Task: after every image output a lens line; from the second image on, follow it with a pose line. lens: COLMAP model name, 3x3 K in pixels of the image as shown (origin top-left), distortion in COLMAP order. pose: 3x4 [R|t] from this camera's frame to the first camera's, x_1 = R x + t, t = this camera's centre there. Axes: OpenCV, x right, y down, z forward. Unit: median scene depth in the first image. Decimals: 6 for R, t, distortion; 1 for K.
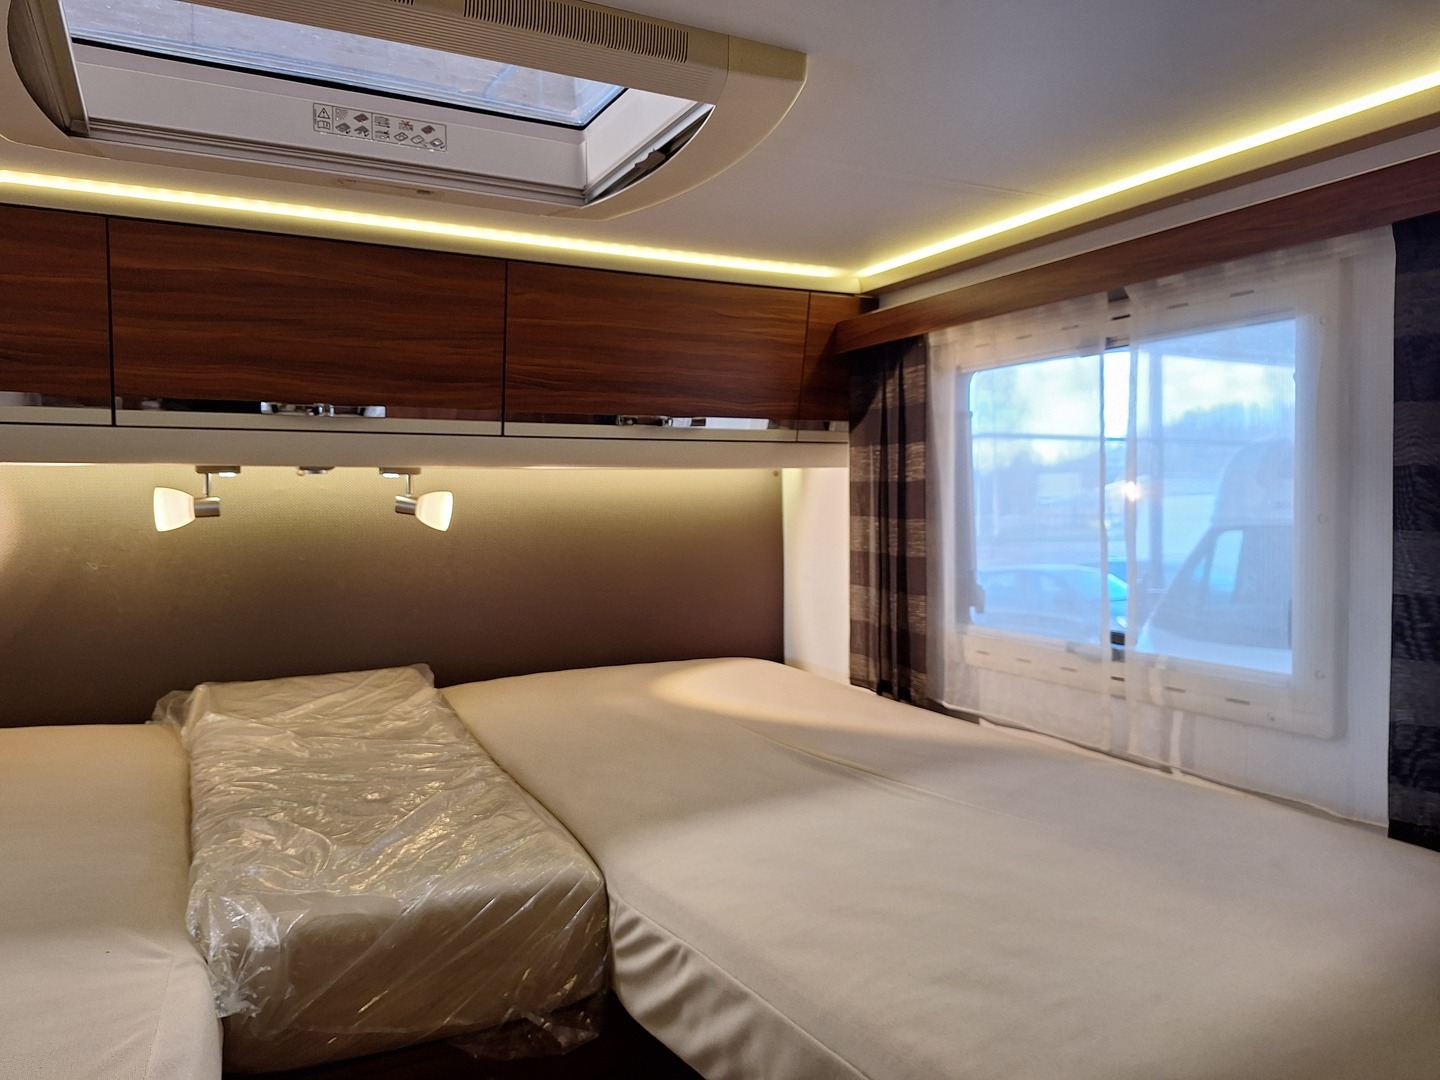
lens RADIAL K [[1019.1, 0, 720.0], [0, 1019.1, 540.0], [0, 0, 1]] dist [0.008088, 0.001345]
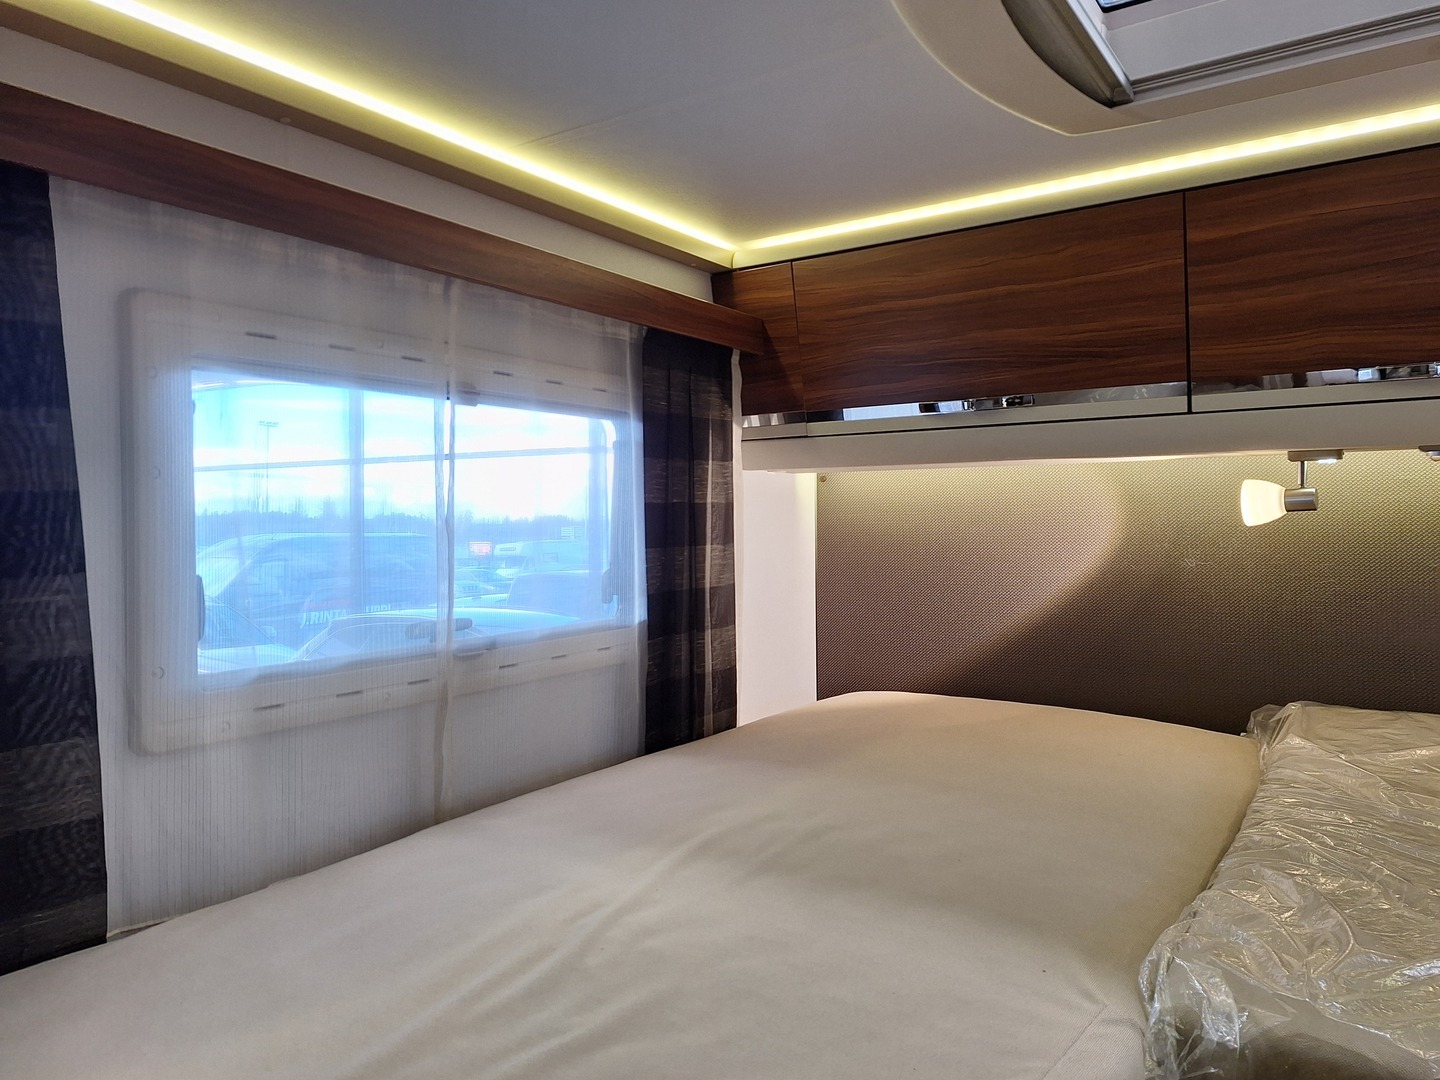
lens RADIAL K [[1019.1, 0, 720.0], [0, 1019.1, 540.0], [0, 0, 1]] dist [0.008088, 0.001345]
pose [[0.479794, 0.021431, -0.877119, 0.029659], [-0.028835, 0.999547, 0.008649, 0.010408], [0.876907, 0.021142, 0.480194, 0.167476]]
